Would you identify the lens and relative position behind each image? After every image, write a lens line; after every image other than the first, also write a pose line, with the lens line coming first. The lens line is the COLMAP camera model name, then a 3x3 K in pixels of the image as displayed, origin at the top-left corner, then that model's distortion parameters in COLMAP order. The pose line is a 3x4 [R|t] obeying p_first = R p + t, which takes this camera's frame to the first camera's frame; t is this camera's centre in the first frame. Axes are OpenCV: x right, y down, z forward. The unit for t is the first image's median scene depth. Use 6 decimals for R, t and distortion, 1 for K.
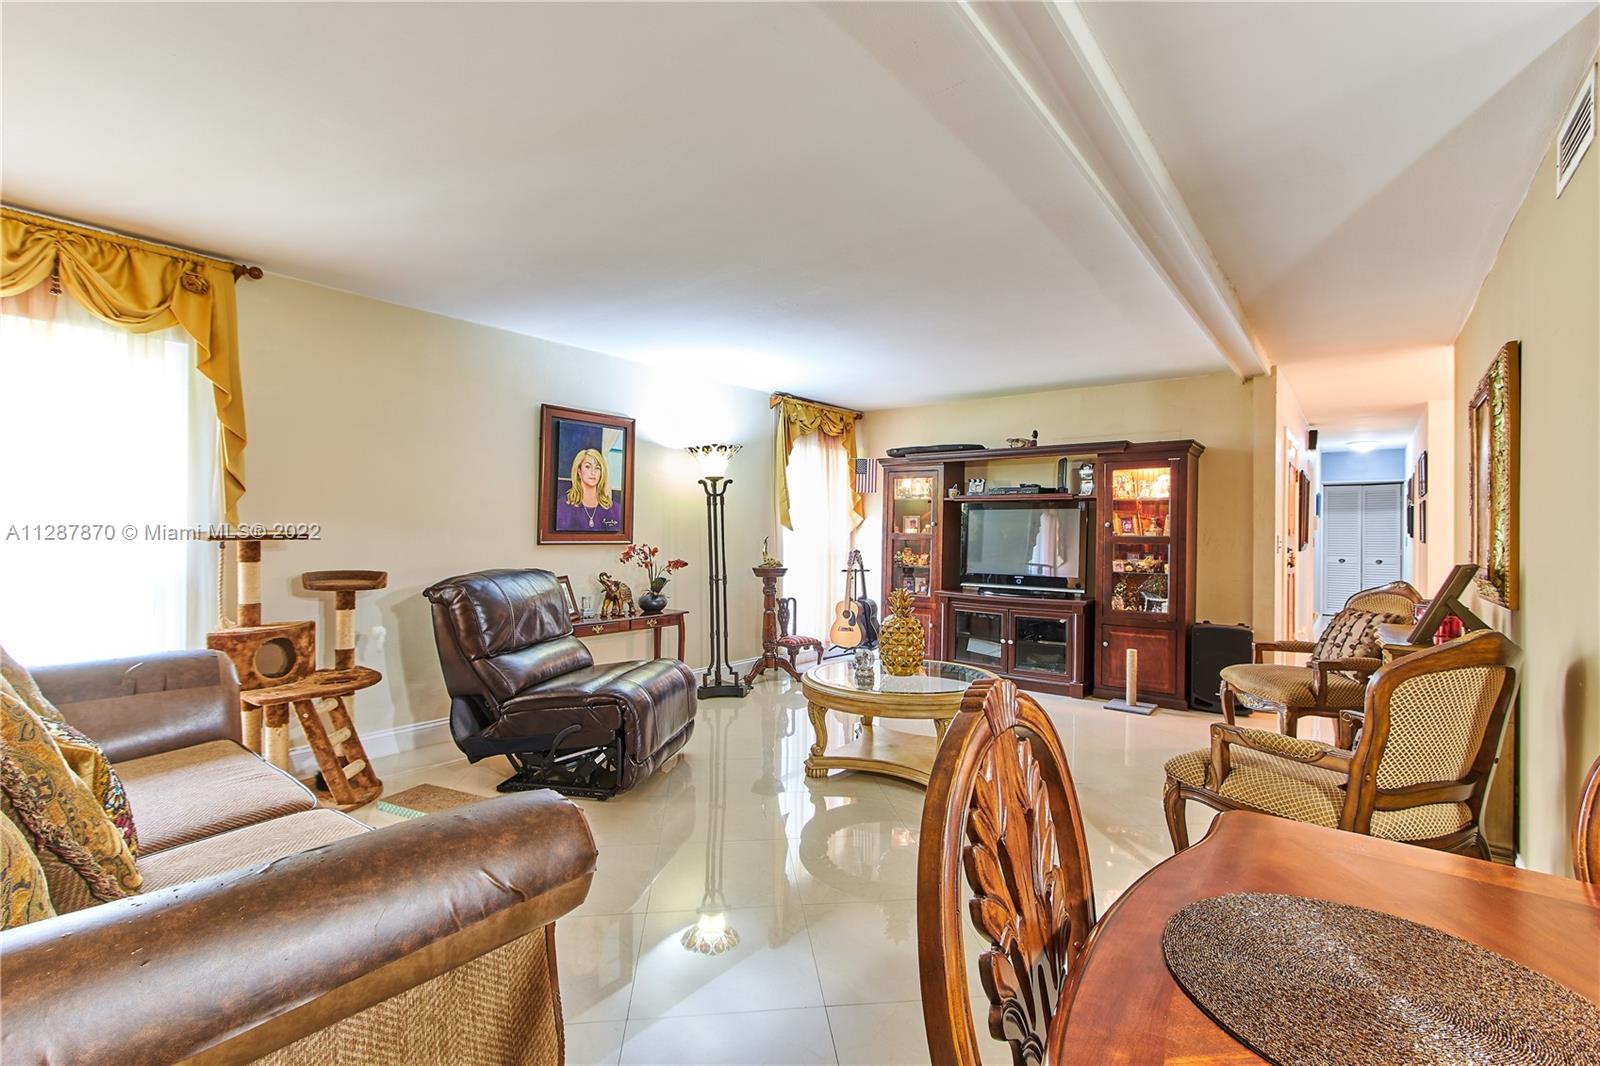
lens RADIAL K [[710.5, 0, 800.0], [0, 710.5, 533.0], [0, 0, 1]] dist [-0.000236, 0.000270]
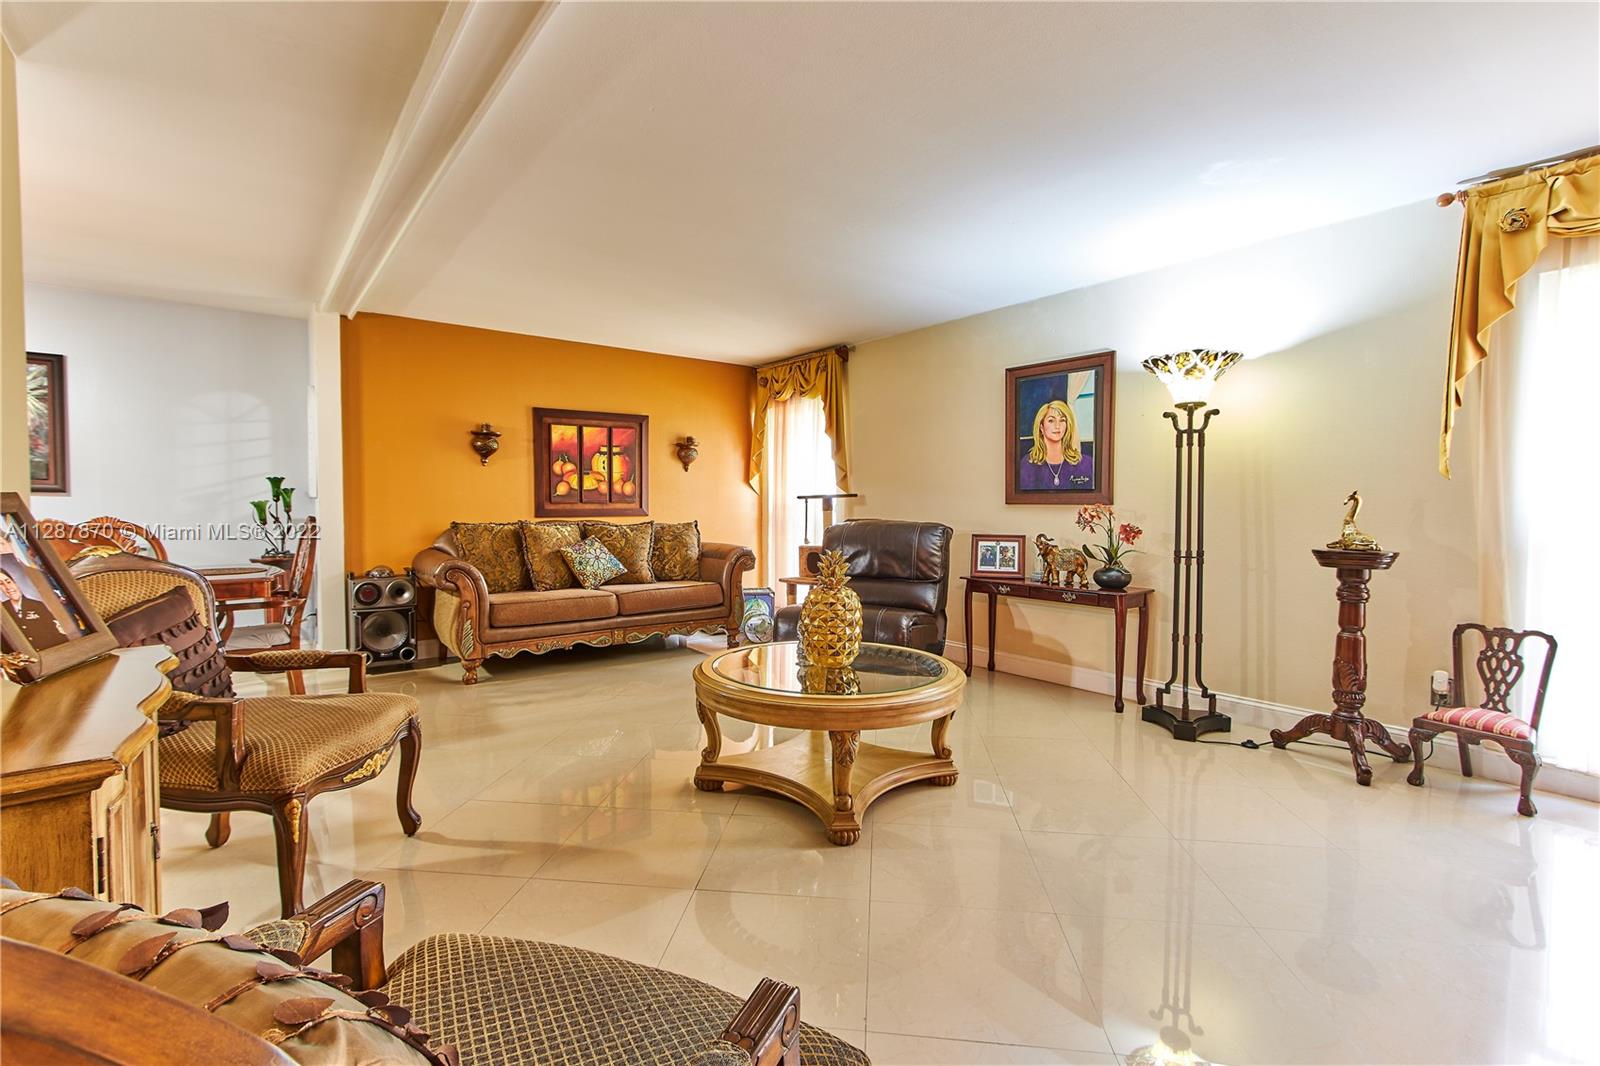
lens RADIAL K [[747.0, 0, 800.0], [0, 747.0, 533.0], [0, 0, 1]] dist [-0.000752, -0.000200]
pose [[-0.234471, 0.022673, -0.971859, 0.712265], [-0.011646, 0.999591, 0.026130, 0.031279], [0.972053, 0.017445, -0.234111, 0.881189]]
